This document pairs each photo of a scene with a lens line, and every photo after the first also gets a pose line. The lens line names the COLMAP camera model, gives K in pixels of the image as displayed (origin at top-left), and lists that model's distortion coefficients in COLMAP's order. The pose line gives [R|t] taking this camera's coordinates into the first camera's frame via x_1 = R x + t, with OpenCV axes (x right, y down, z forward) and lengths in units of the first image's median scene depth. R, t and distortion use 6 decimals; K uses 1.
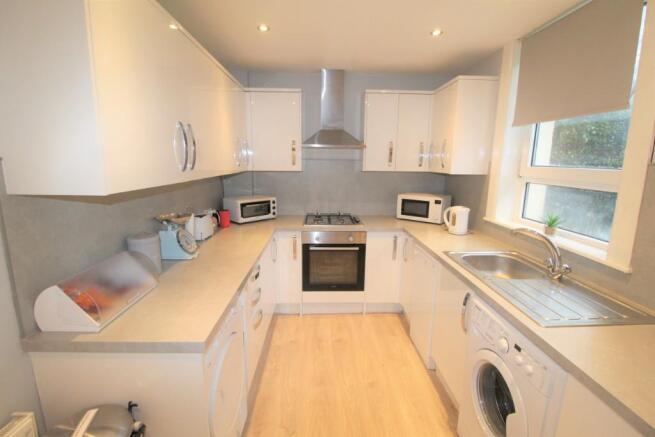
lens RADIAL K [[305.1, 0, 327.5], [0, 305.1, 218.5], [0, 0, 1]] dist [0.003032, -0.016249]
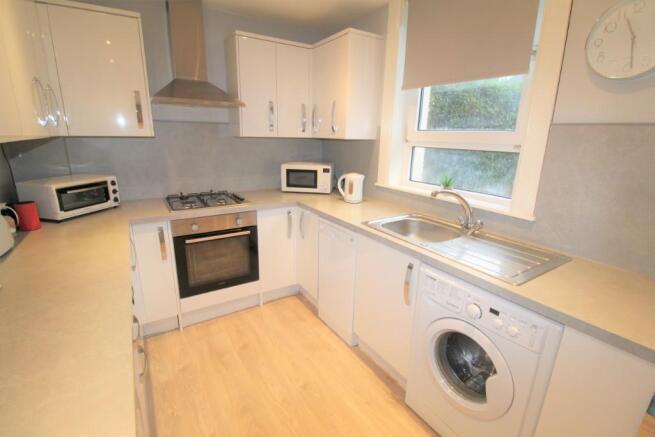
lens RADIAL K [[305.1, 0, 327.5], [0, 305.1, 218.5], [0, 0, 1]] dist [0.003032, -0.016249]
pose [[0.860211, -0.127761, 0.493675, -0.119523], [0.084036, 0.990386, 0.109879, -0.010519], [-0.502967, -0.053033, 0.862677, 0.184244]]
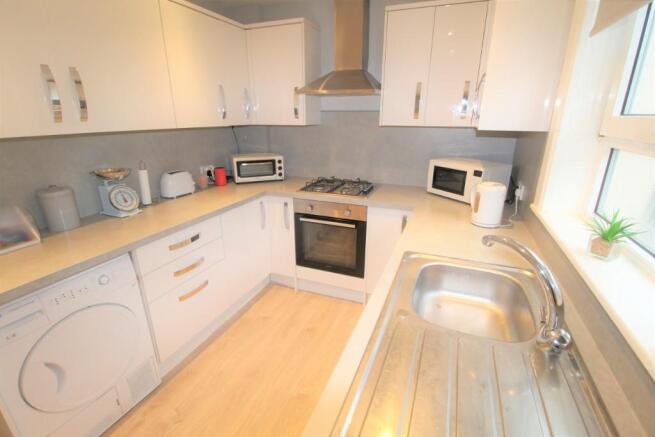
lens RADIAL K [[305.1, 0, 327.5], [0, 305.1, 218.5], [0, 0, 1]] dist [0.003032, -0.016249]
pose [[0.914045, 0.121449, -0.387003, 0.338497], [-0.069149, 0.986811, 0.146361, -0.032201], [0.399674, -0.107019, 0.910389, 0.252819]]
